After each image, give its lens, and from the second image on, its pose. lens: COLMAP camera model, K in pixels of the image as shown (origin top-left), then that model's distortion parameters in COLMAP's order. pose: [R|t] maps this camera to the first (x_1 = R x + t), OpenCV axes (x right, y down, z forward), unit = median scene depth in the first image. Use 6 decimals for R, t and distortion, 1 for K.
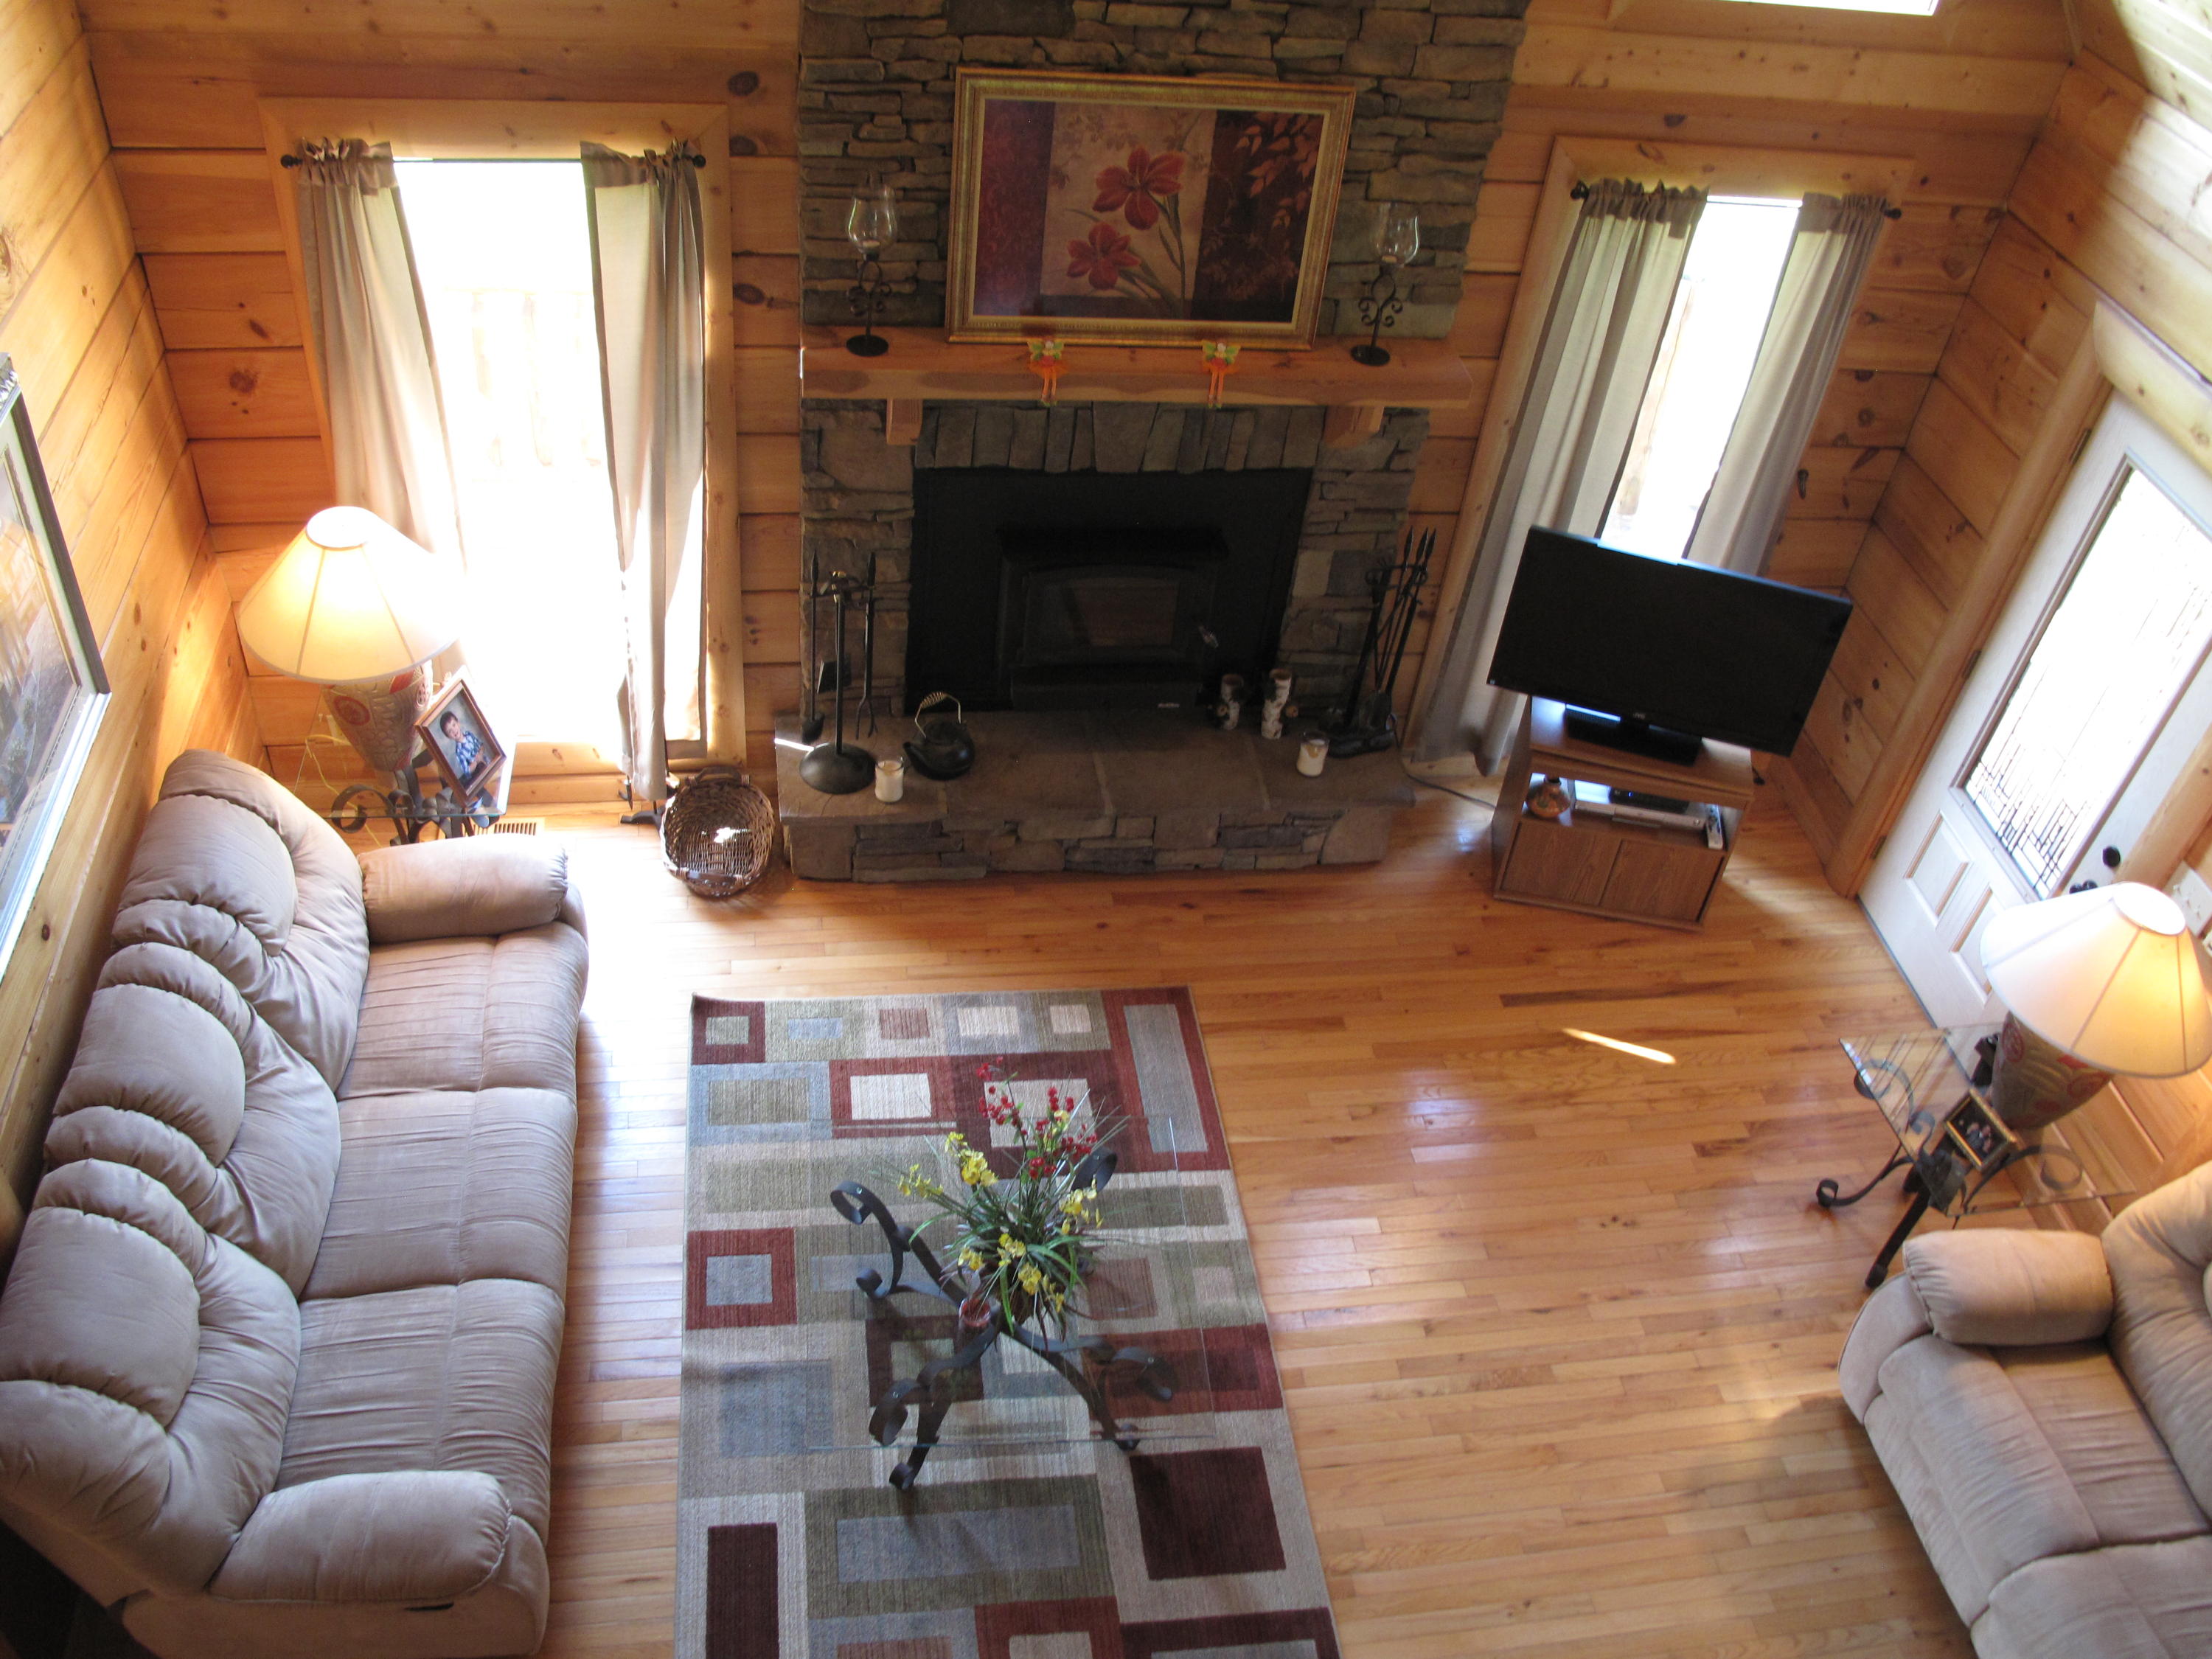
lens RADIAL K [[1853.0, 0, 1094.4], [0, 1853.0, 849.0], [0, 0, 1]] dist [-0.144288, 0.103942]
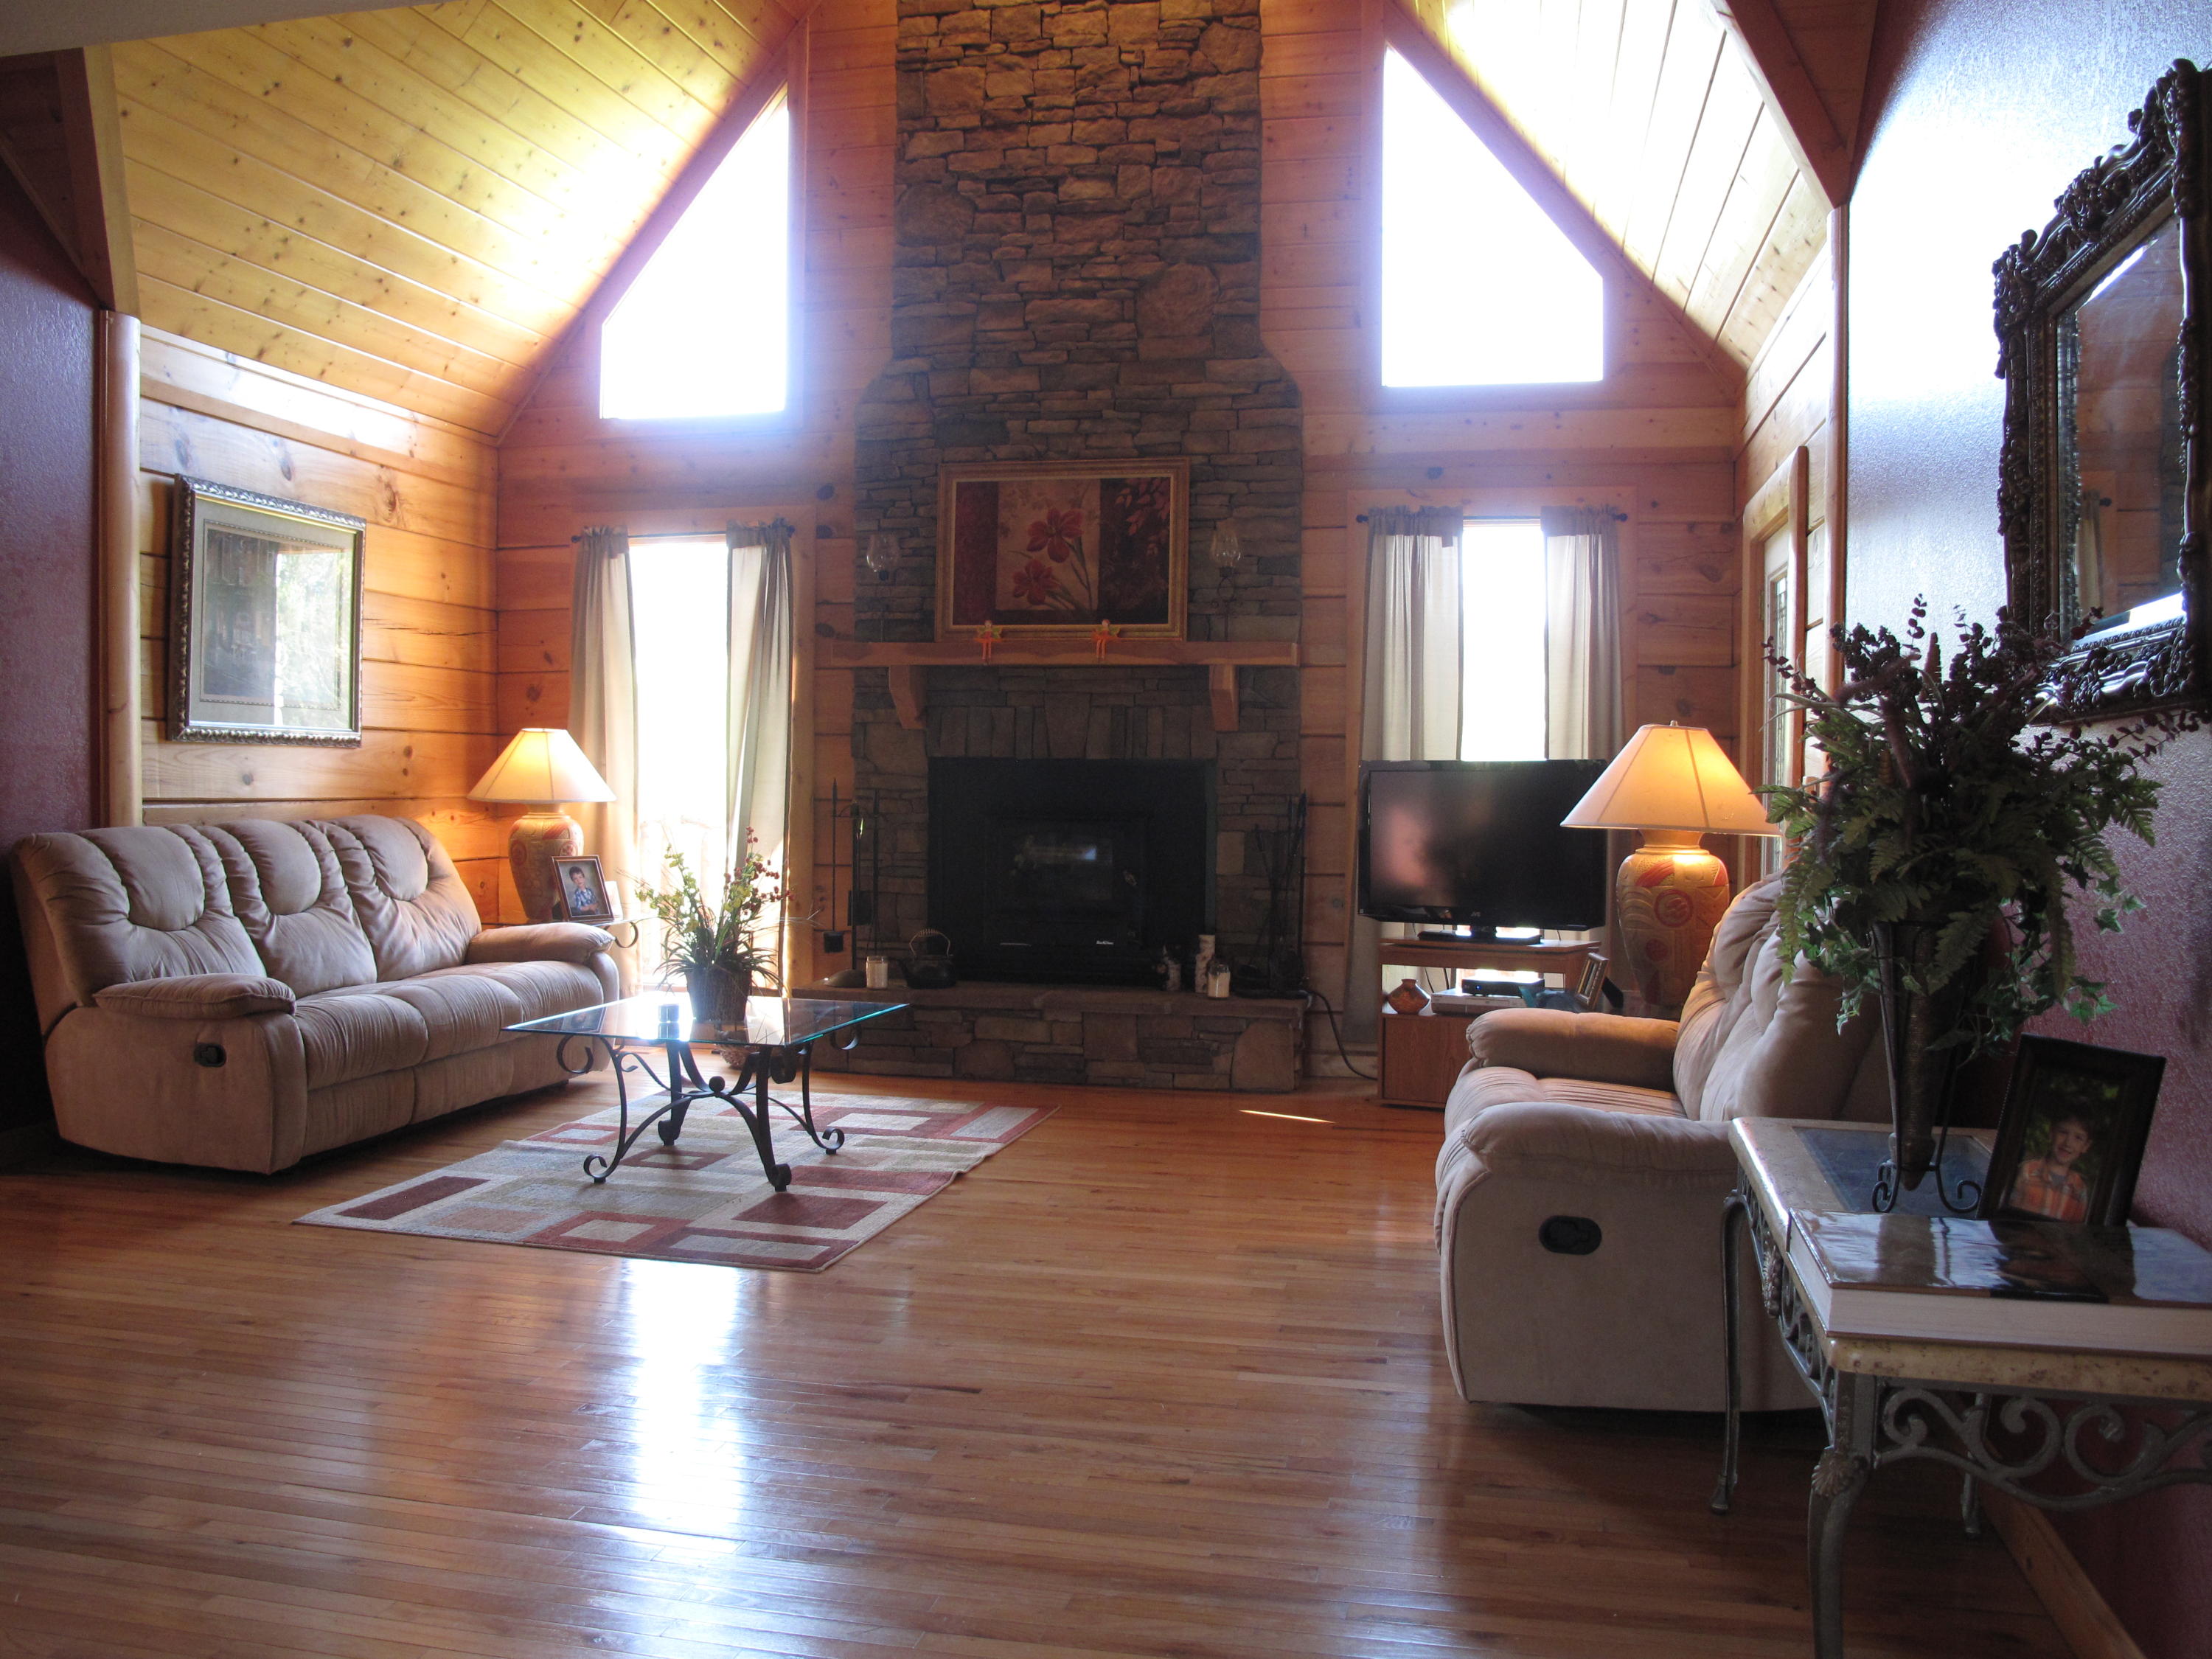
lens RADIAL K [[1853.0, 0, 1100.8], [0, 1853.0, 842.9], [0, 0, 1]] dist [-0.144288, 0.103942]
pose [[0.928646, -0.075311, -0.363243, 0.591666], [-0.186005, 0.752669, -0.631579, 0.788814], [0.320966, 0.654078, 0.684954, 0.115966]]
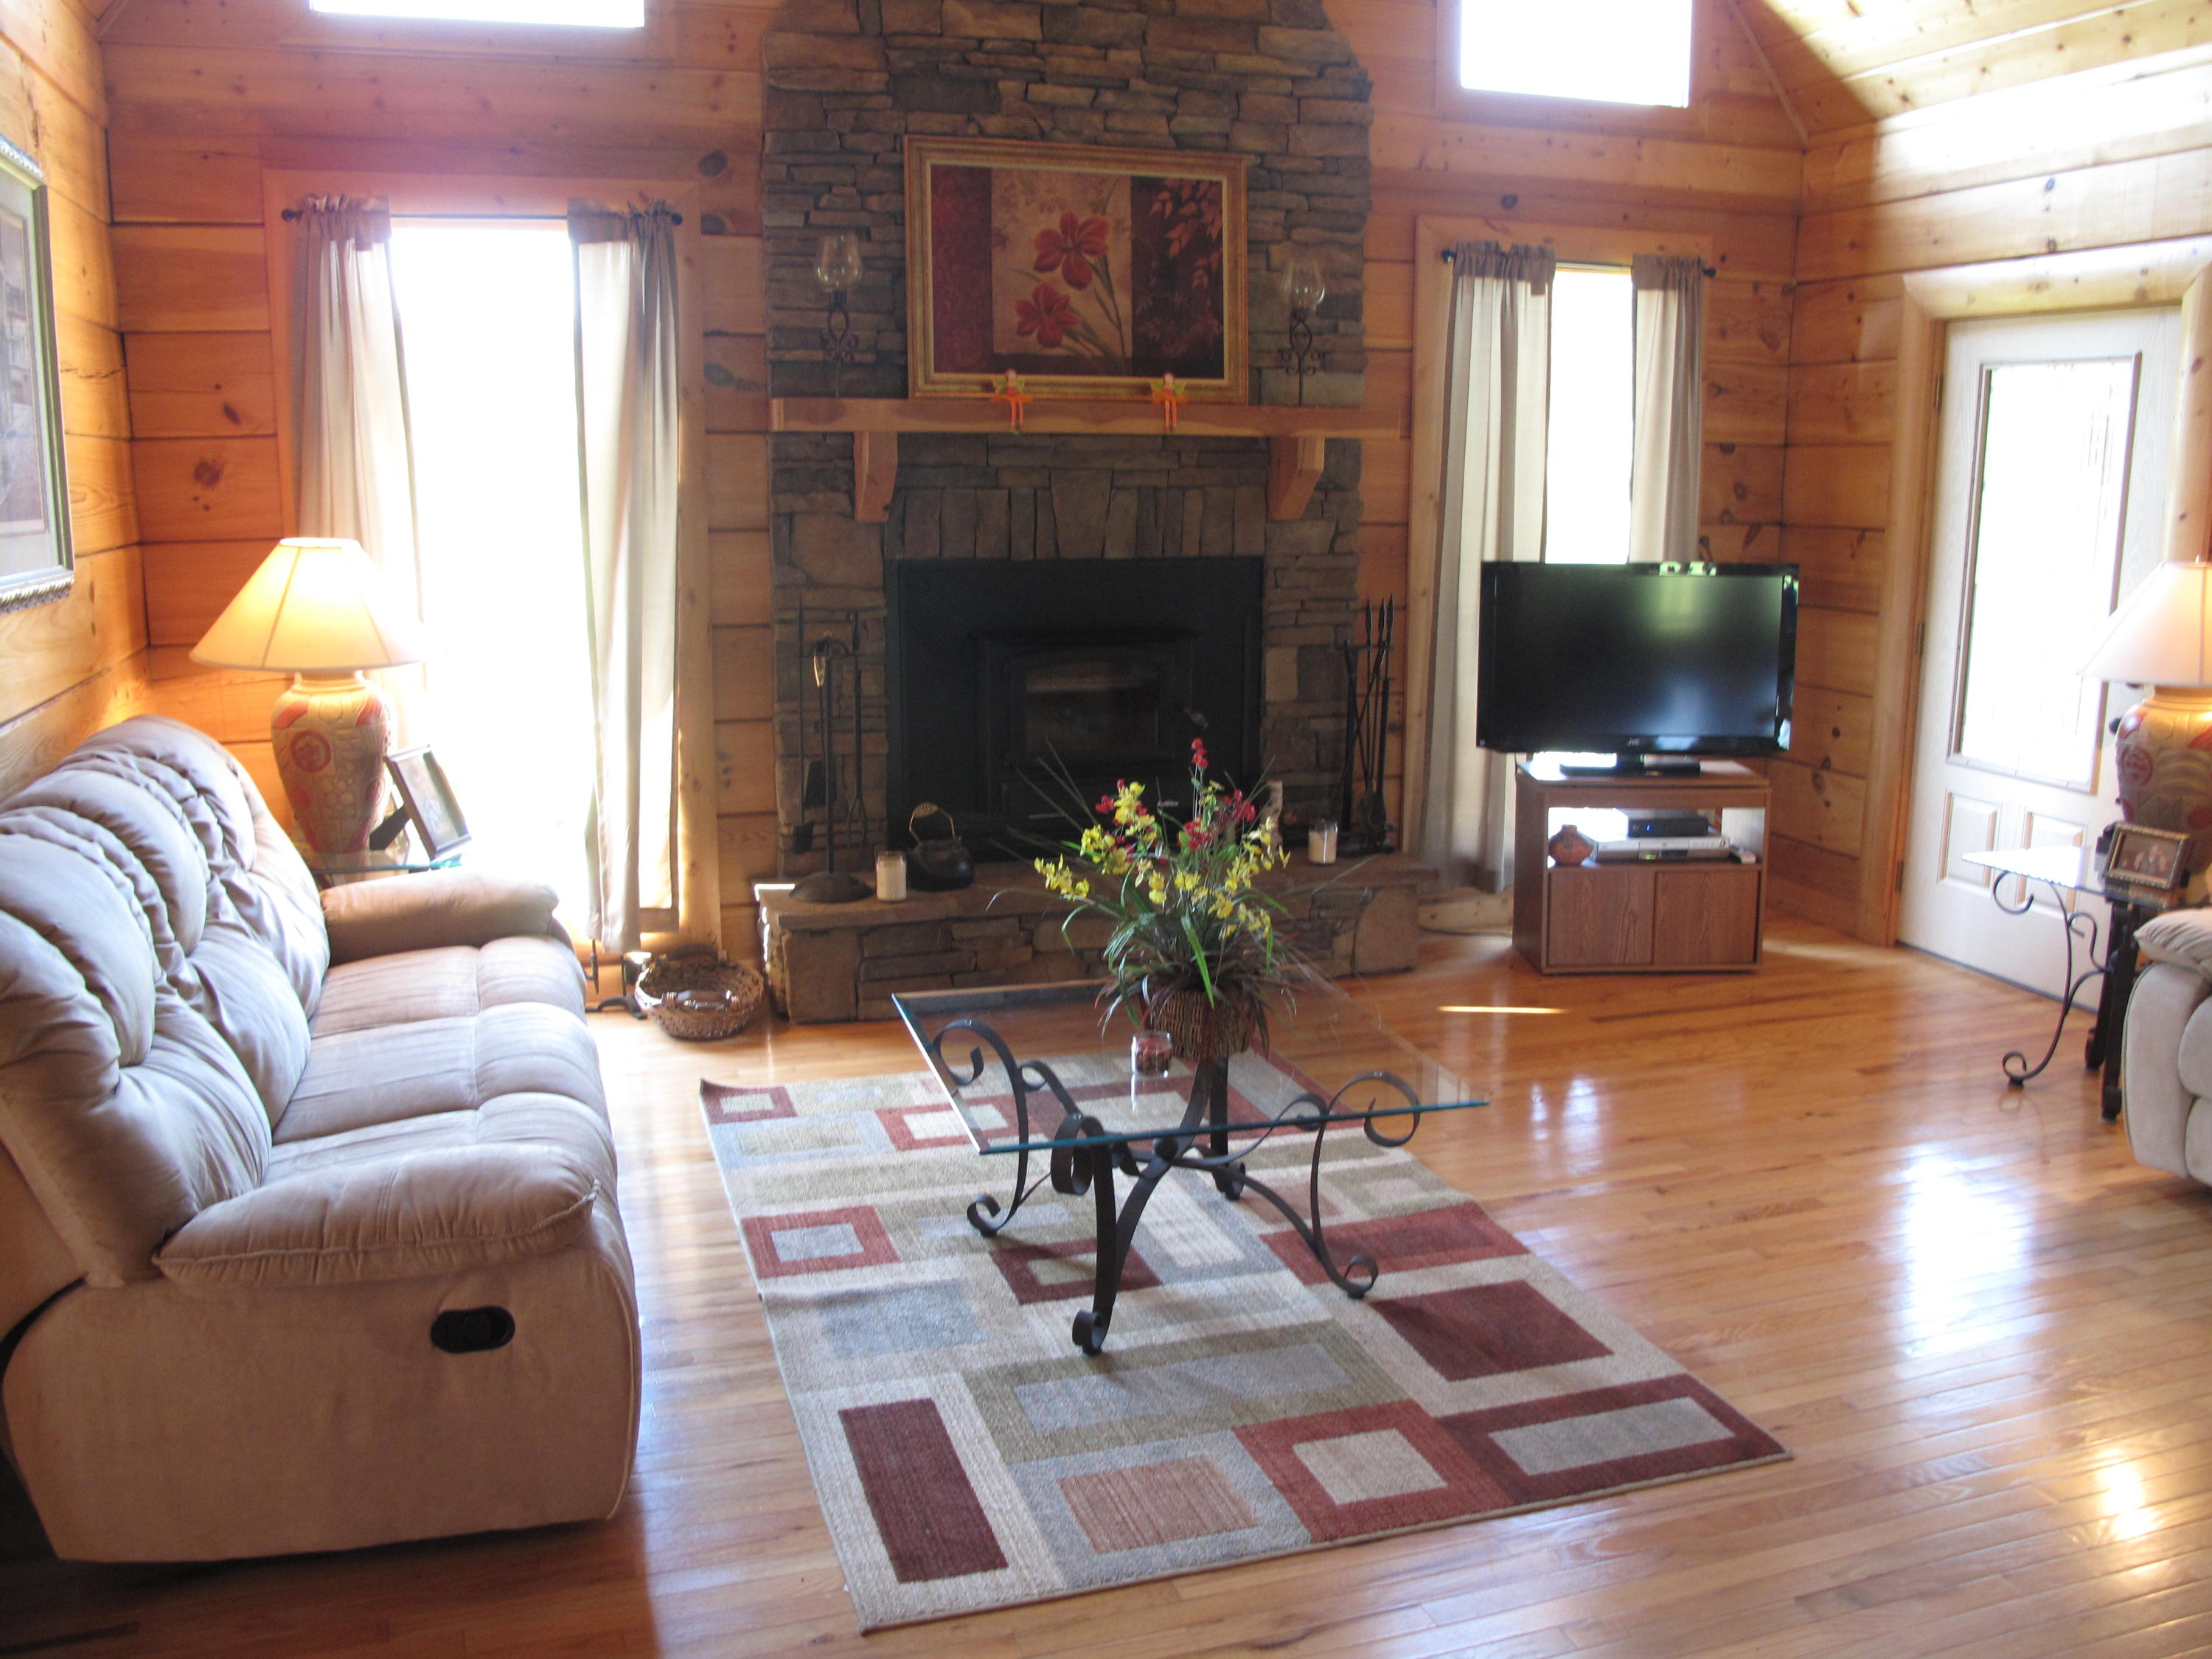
lens RADIAL K [[1853.0, 0, 1097.3], [0, 1853.0, 833.3], [0, 0, 1]] dist [-0.144288, 0.103942]
pose [[0.981080, -0.125077, 0.147779, -0.165387], [0.183267, 0.846059, -0.500596, 0.485416], [-0.062417, 0.518208, 0.852974, 0.230624]]
